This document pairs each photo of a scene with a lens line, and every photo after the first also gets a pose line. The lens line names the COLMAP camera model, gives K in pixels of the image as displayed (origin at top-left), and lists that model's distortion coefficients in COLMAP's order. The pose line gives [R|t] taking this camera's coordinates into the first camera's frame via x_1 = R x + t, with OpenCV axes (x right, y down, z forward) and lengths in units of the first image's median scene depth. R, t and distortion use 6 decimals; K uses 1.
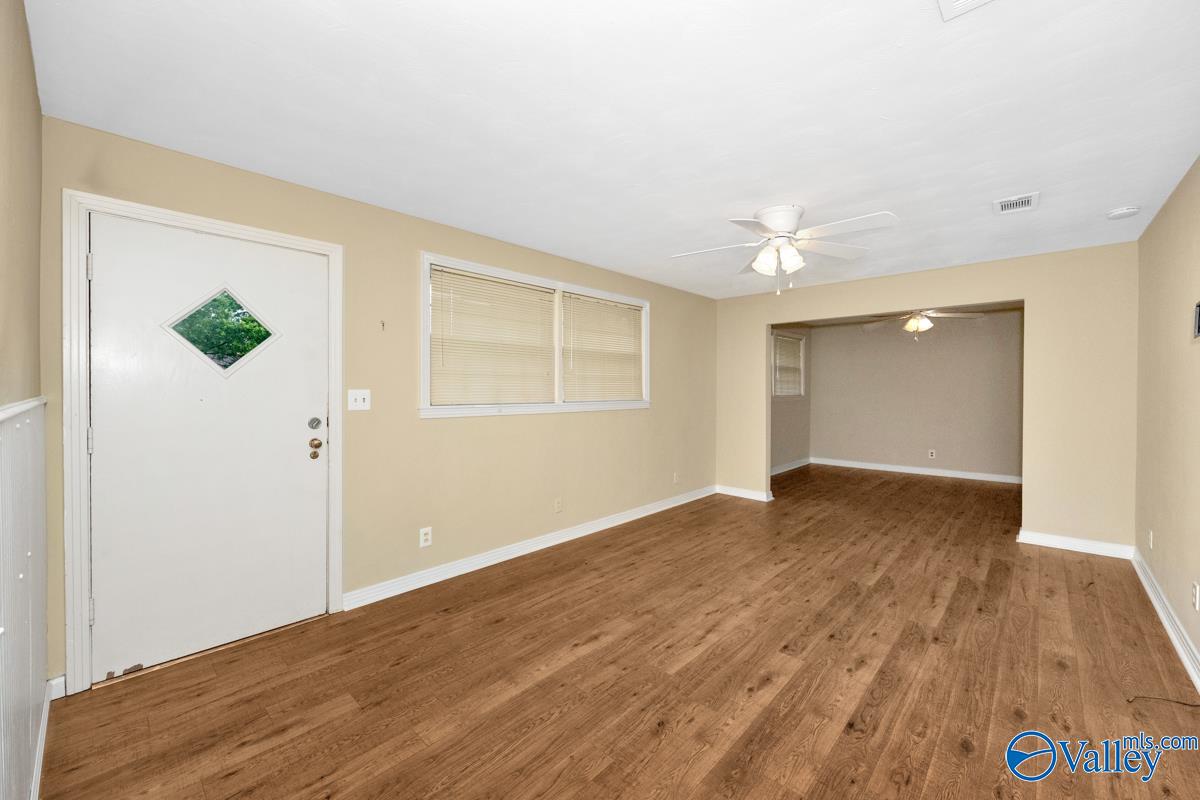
lens RADIAL K [[464.4, 0, 596.5], [0, 464.4, 396.6], [0, 0, 1]] dist [-0.002516, 0.000049]
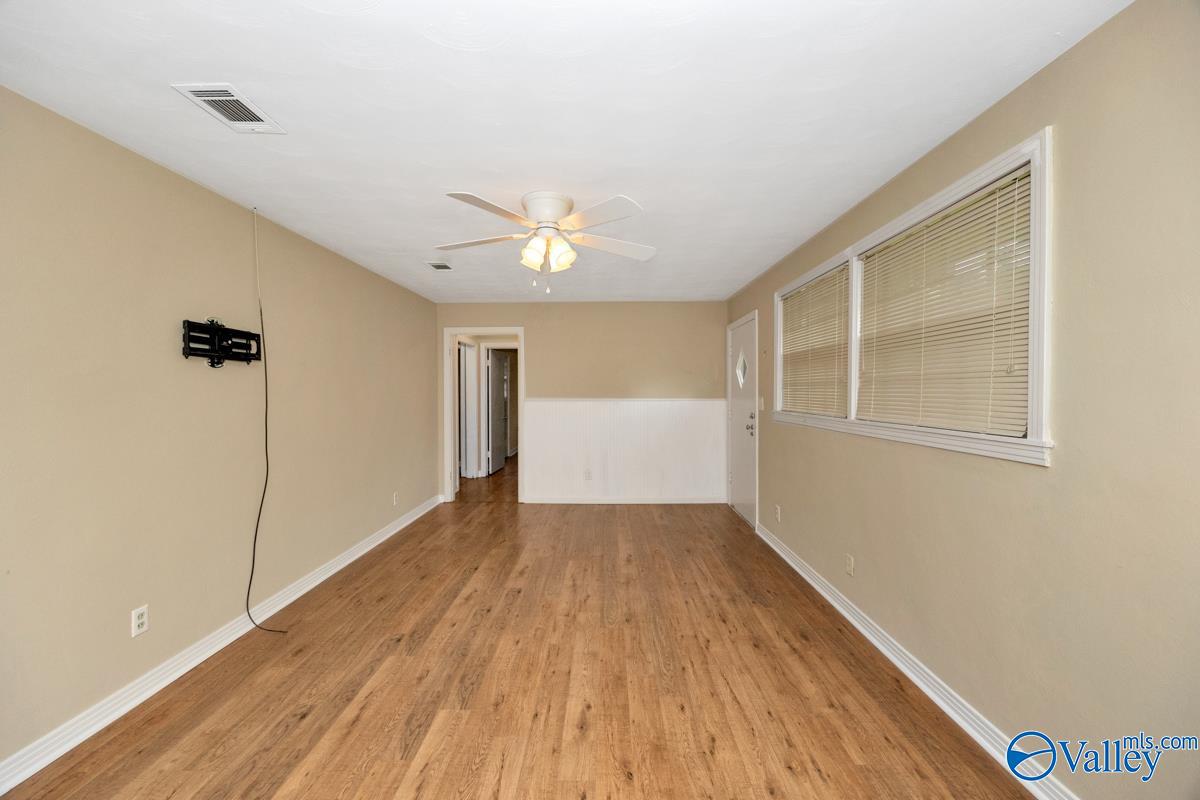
lens RADIAL K [[462.2, 0, 603.1], [0, 462.2, 395.0], [0, 0, 1]] dist [-0.001731, -0.000019]
pose [[-0.729514, 0.005259, -0.683945, 0.927299], [-0.010212, 0.999775, 0.018580, -0.044912], [0.683889, 0.020539, -0.729297, 1.729740]]
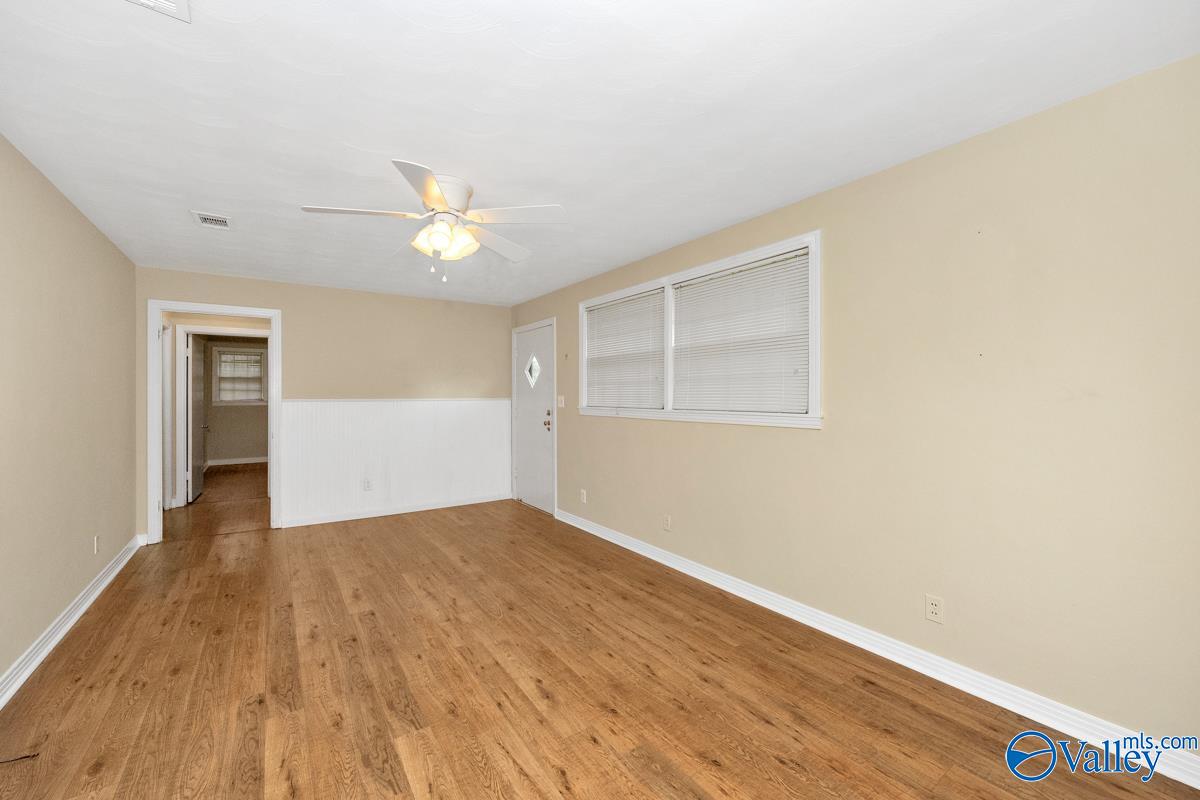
lens RADIAL K [[476.9, 0, 588.9], [0, 476.9, 389.3], [0, 0, 1]] dist [-0.000300, -0.000322]
pose [[-0.214631, -0.015841, -0.976567, 1.199673], [-0.015736, 0.999795, -0.012759, -0.016593], [0.976568, 0.012629, -0.214836, 1.450939]]
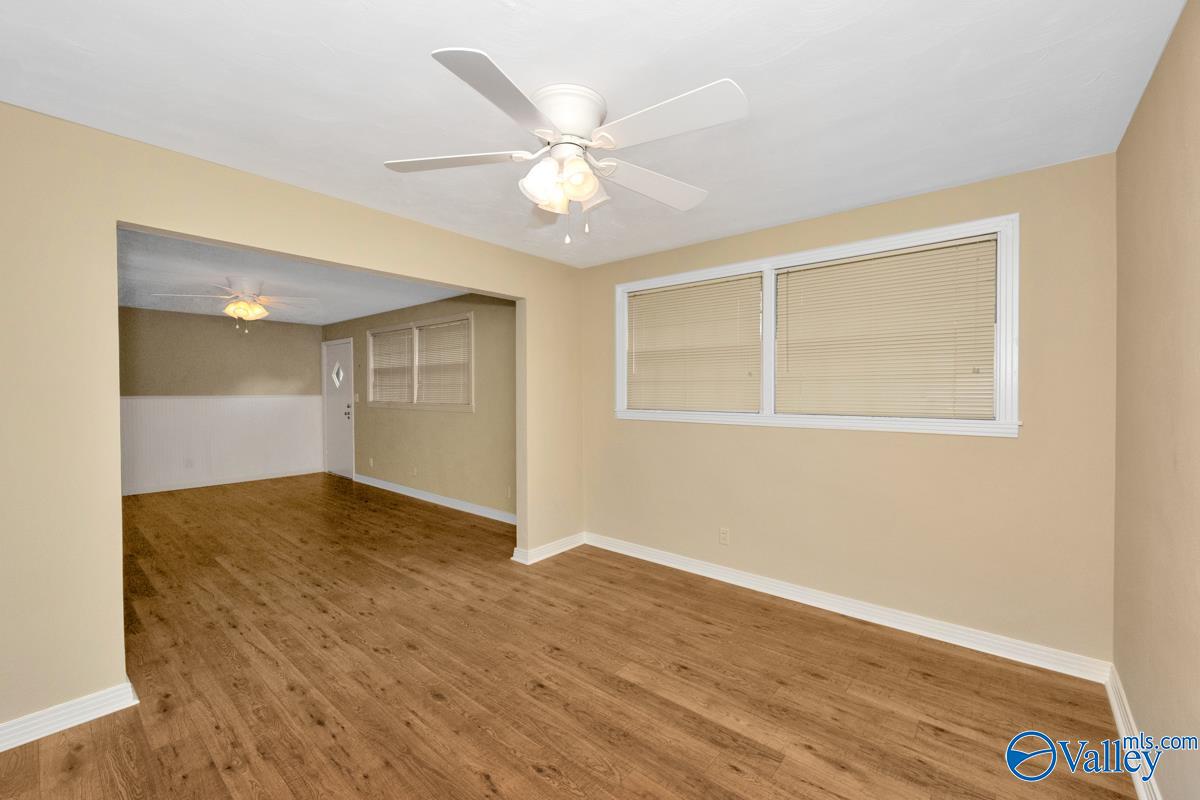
lens RADIAL K [[462.2, 0, 603.1], [0, 462.2, 395.0], [0, 0, 1]] dist [-0.001731, -0.000019]
pose [[0.093569, 0.010168, -0.995561, 2.023245], [-0.017420, 0.999811, 0.008574, -0.050323], [0.995460, 0.016540, 0.093729, 2.029318]]
